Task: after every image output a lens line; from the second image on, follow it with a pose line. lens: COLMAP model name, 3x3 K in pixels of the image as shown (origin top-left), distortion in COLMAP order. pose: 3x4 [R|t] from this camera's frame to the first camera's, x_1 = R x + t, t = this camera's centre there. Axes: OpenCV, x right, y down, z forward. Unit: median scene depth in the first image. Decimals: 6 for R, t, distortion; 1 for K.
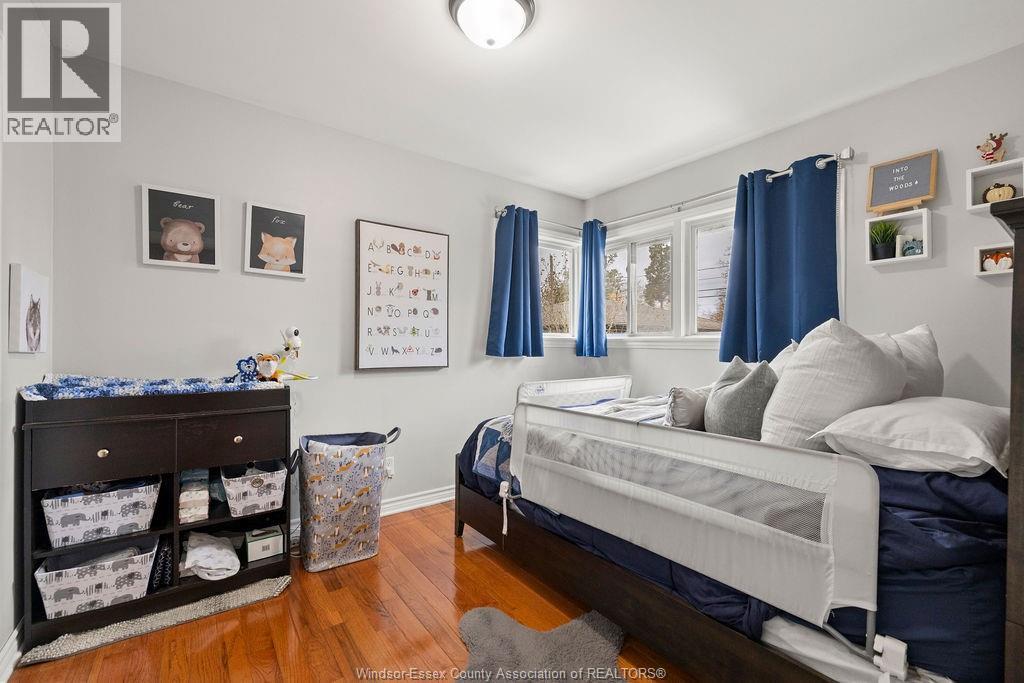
lens RADIAL K [[429.5, 0, 516.2], [0, 429.5, 341.9], [0, 0, 1]] dist [-0.002627, 0.000493]
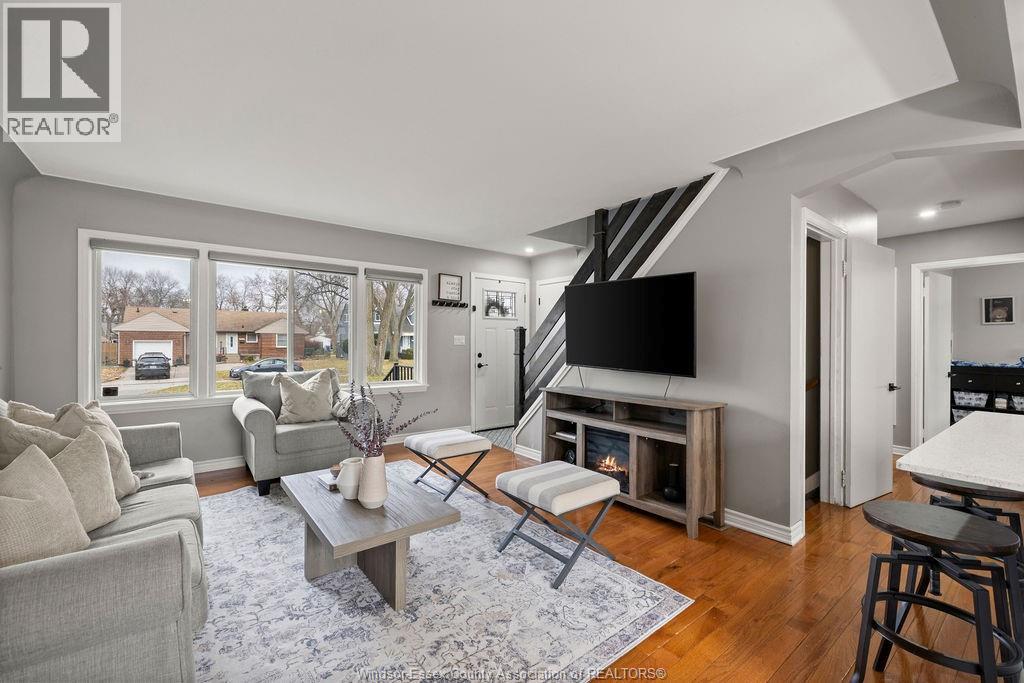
lens RADIAL K [[429.5, 0, 507.1], [0, 429.5, 340.4], [0, 0, 1]] dist [-0.002627, 0.000493]
pose [[0.004369, -0.002139, -0.999988, 2.233596], [0.005040, 0.999985, -0.002117, -0.083720], [0.999978, -0.005031, 0.004380, -2.475690]]
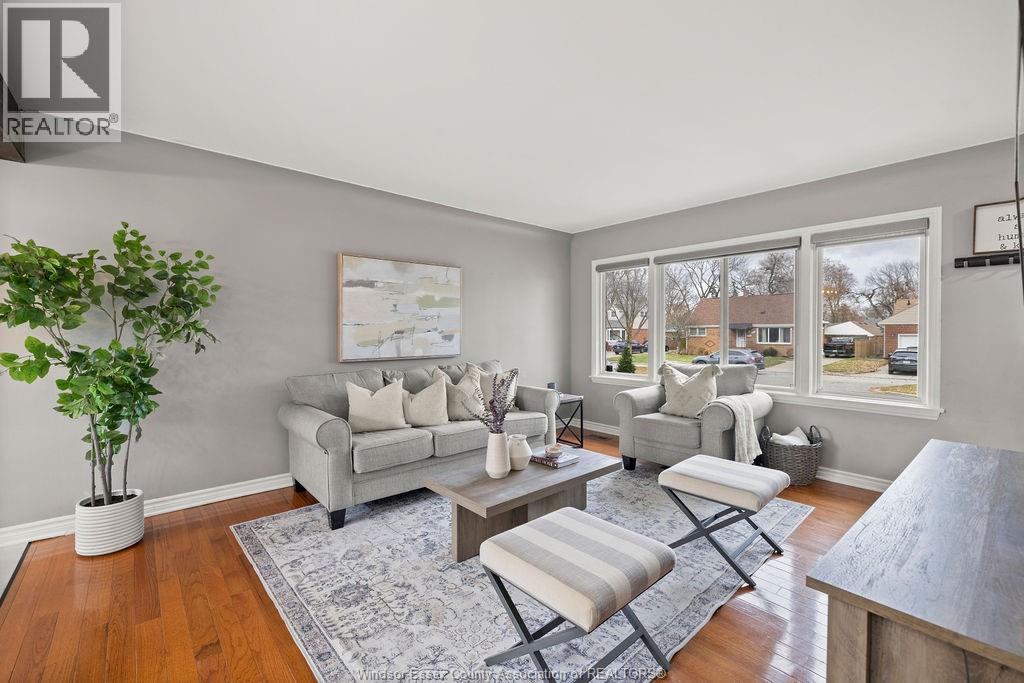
lens RADIAL K [[429.5, 0, 513.7], [0, 429.5, 334.7], [0, 0, 1]] dist [-0.002627, 0.000493]
pose [[-0.997318, -0.000458, -0.073187, 1.122505], [-0.000034, 0.999983, -0.005796, -0.070727], [0.073188, -0.005778, -0.997301, -1.510327]]
